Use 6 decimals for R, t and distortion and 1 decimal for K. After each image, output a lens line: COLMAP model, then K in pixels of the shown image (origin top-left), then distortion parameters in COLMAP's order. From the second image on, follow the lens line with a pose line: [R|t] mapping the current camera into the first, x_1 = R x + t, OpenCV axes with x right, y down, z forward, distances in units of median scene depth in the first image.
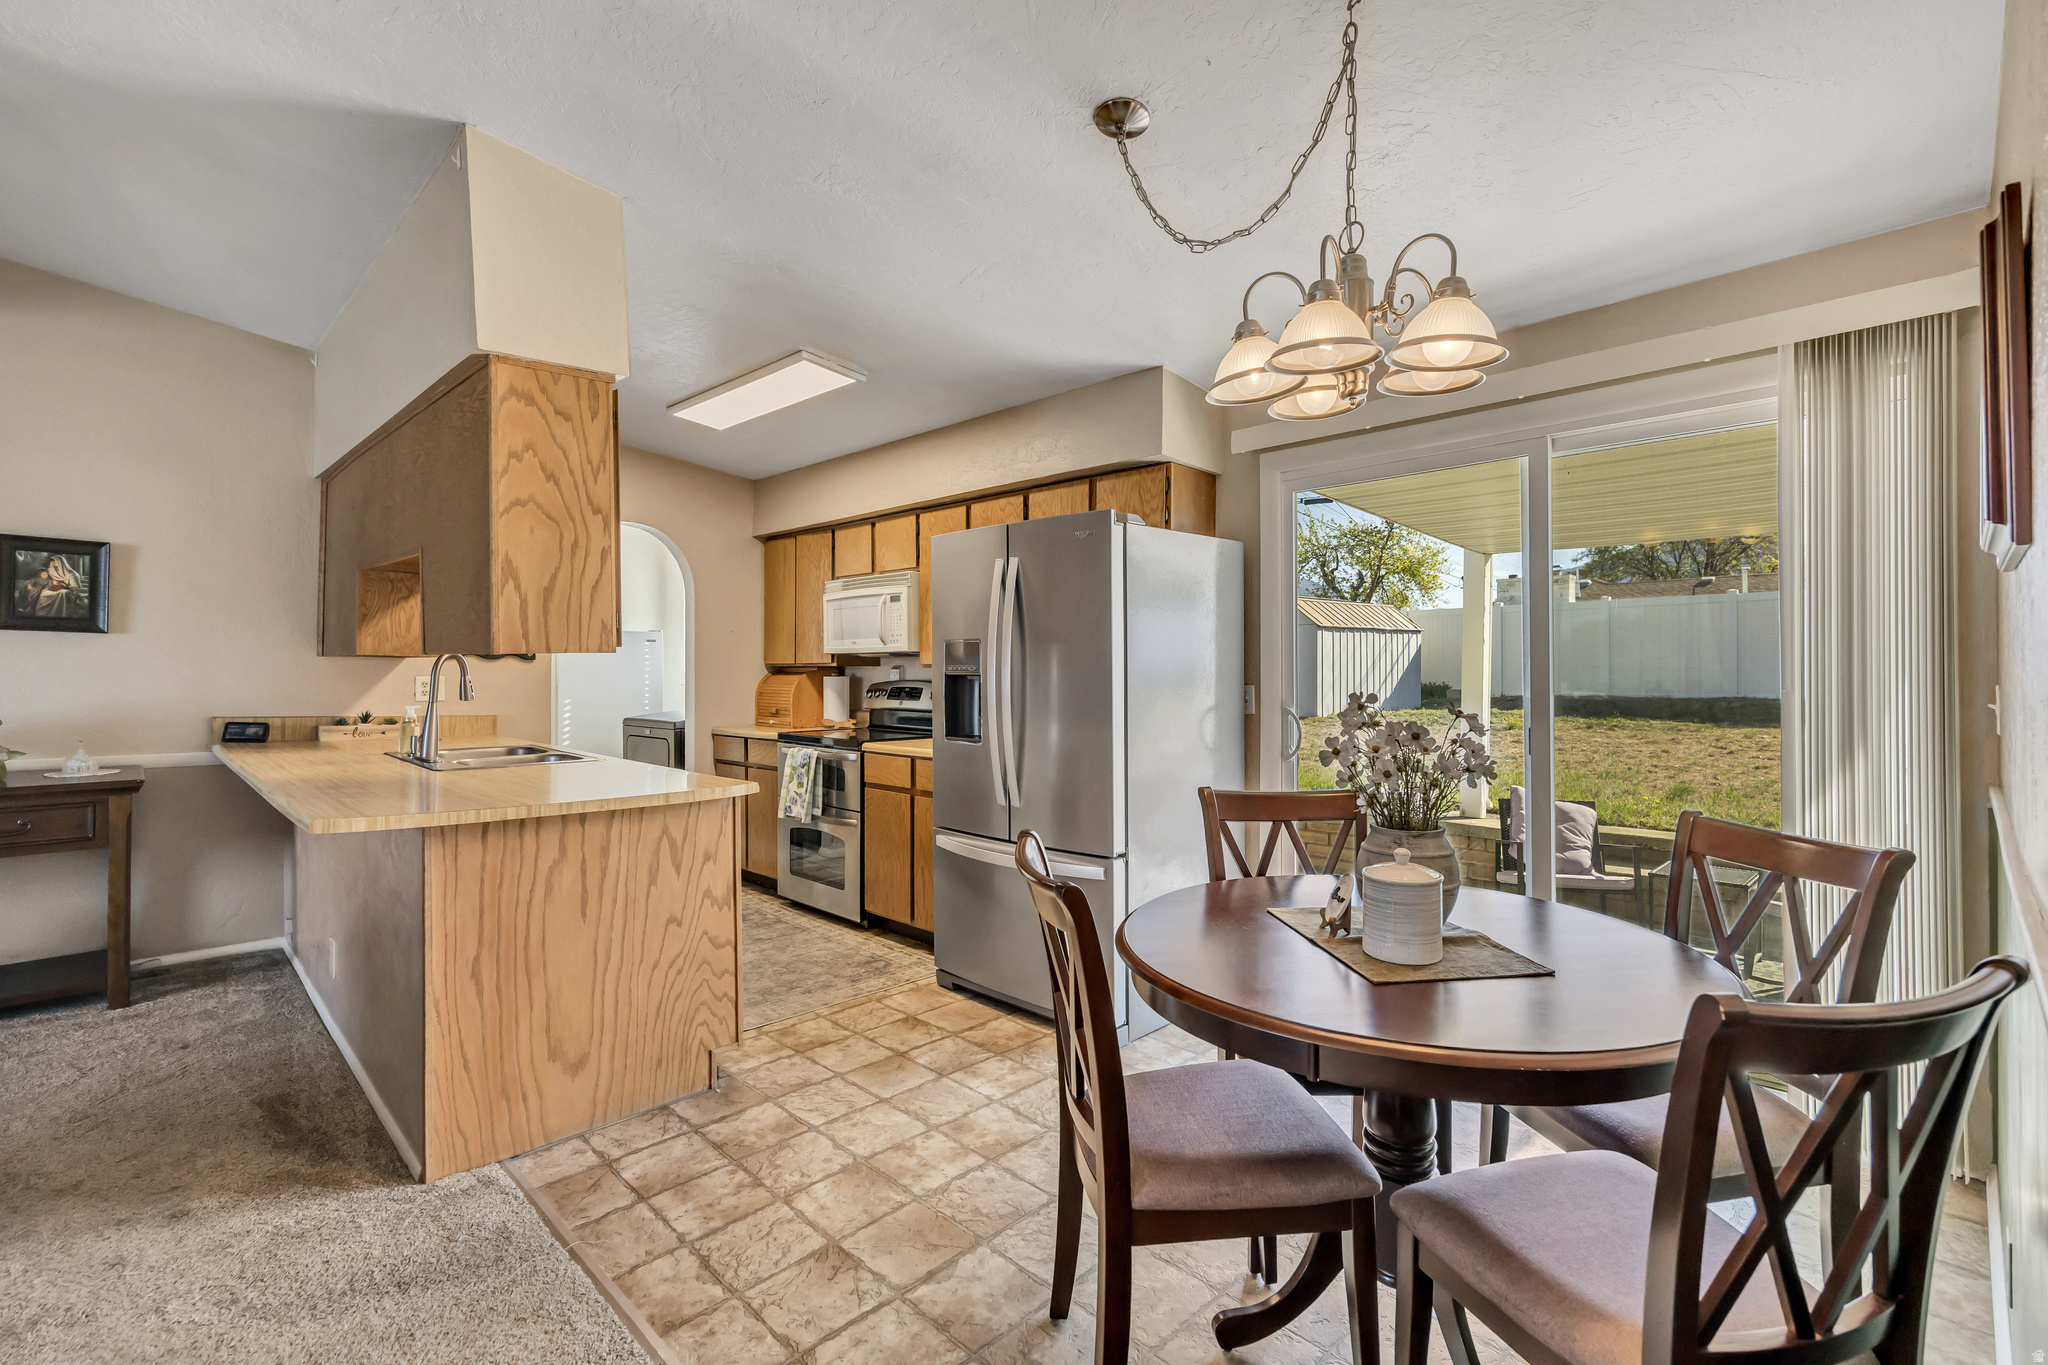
lens RADIAL K [[931.6, 0, 1007.3], [0, 931.6, 666.3], [0, 0, 1]] dist [0.003185, 0.001038]
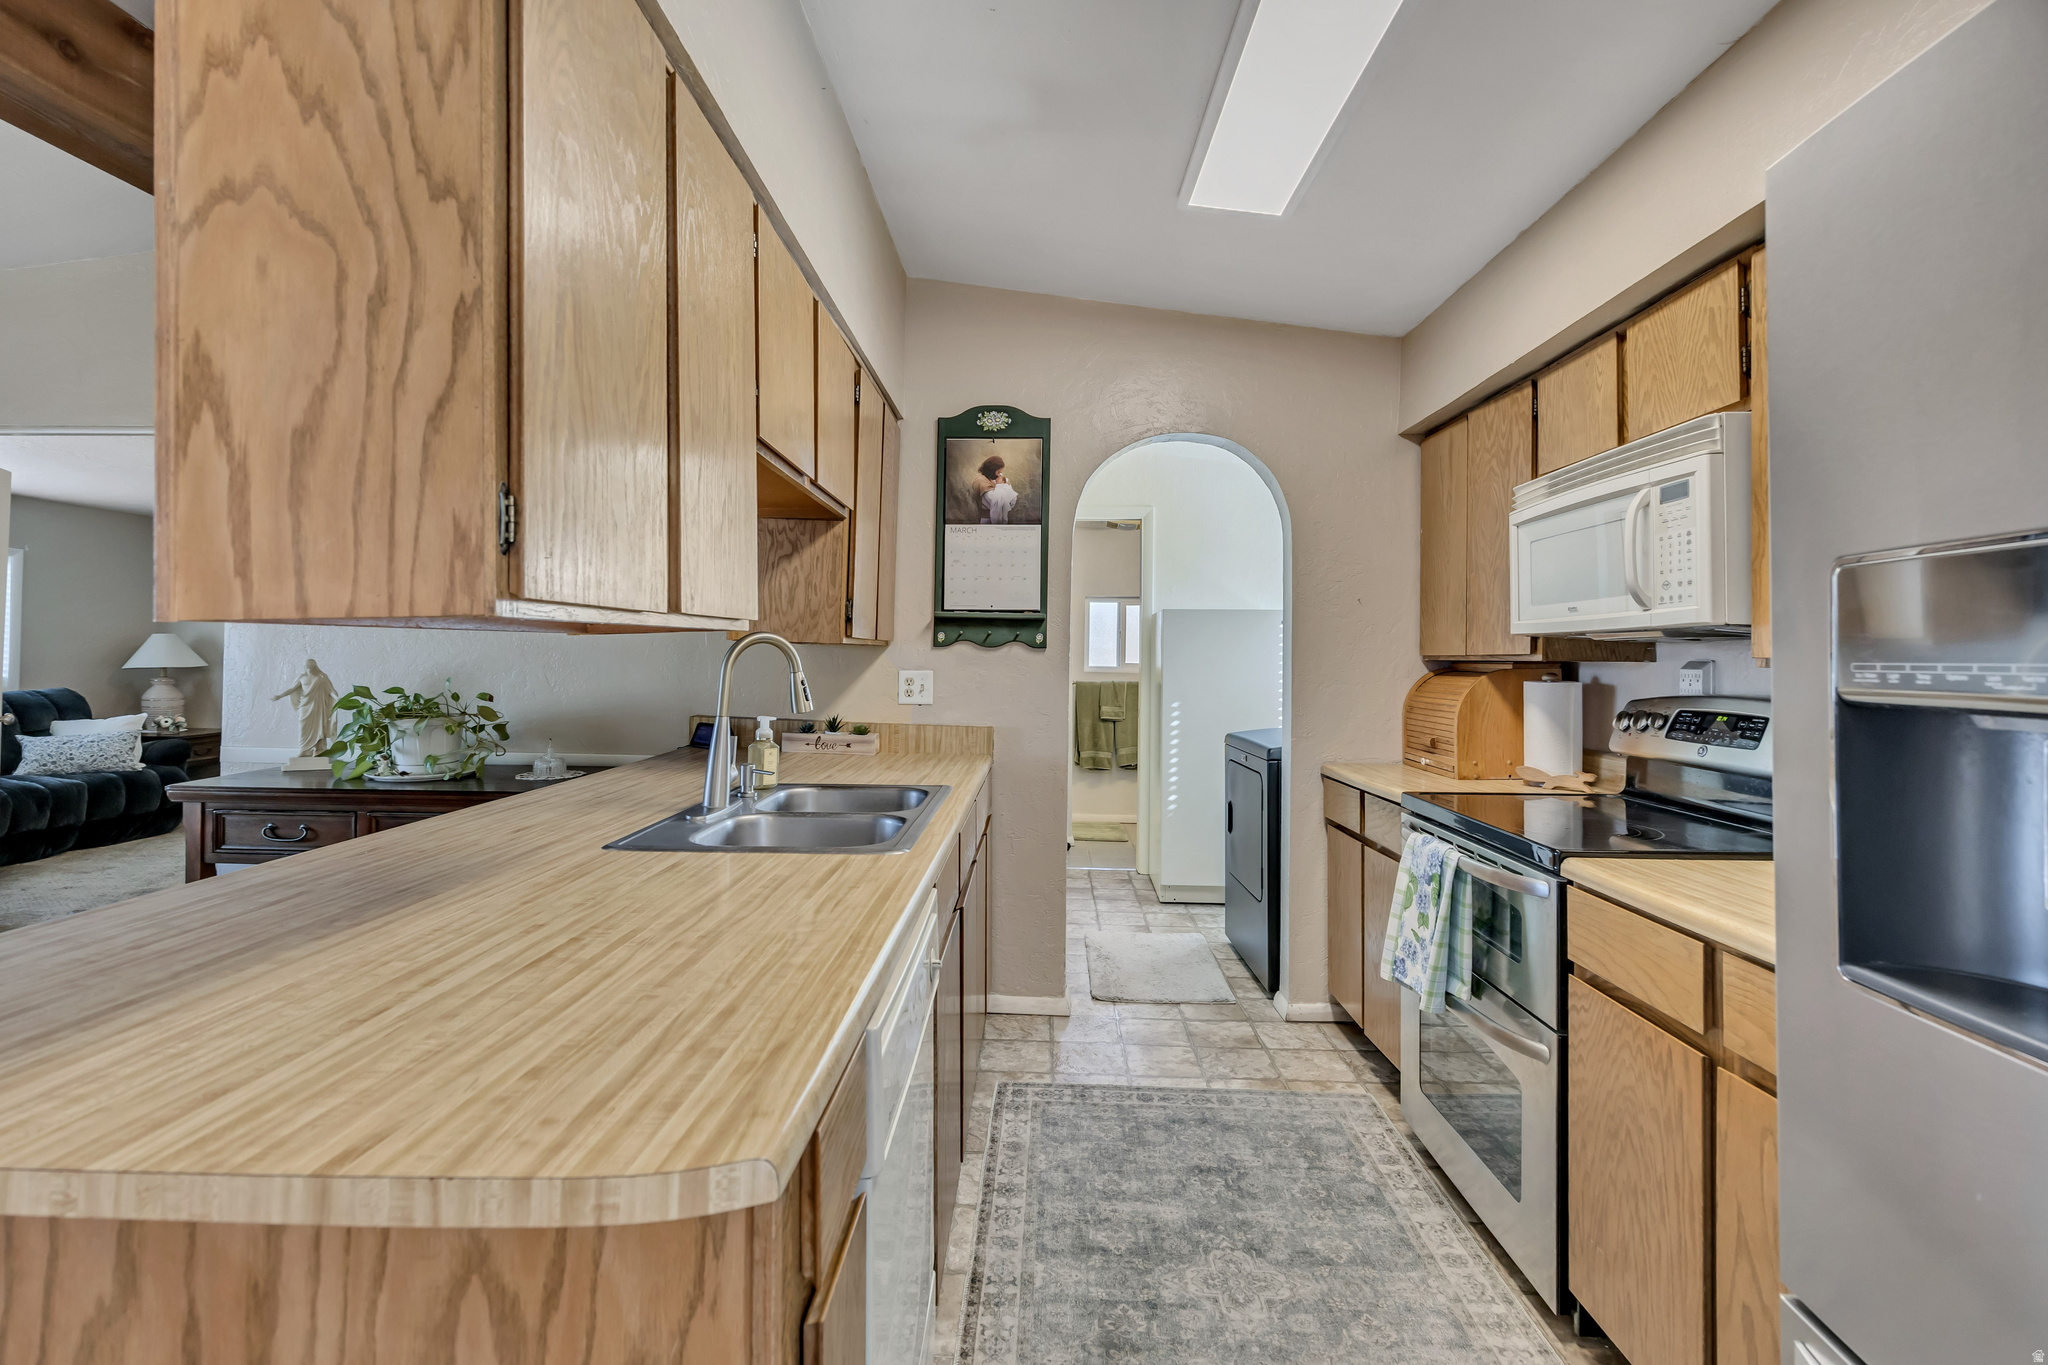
lens RADIAL K [[931.6, 0, 1024.7], [0, 931.6, 646.8], [0, 0, 1]] dist [0.003185, 0.001038]
pose [[0.704103, -0.002678, -0.710093, -0.034063], [-0.006696, 0.999923, -0.010410, -0.000905], [0.710066, 0.012084, 0.704031, 0.536467]]
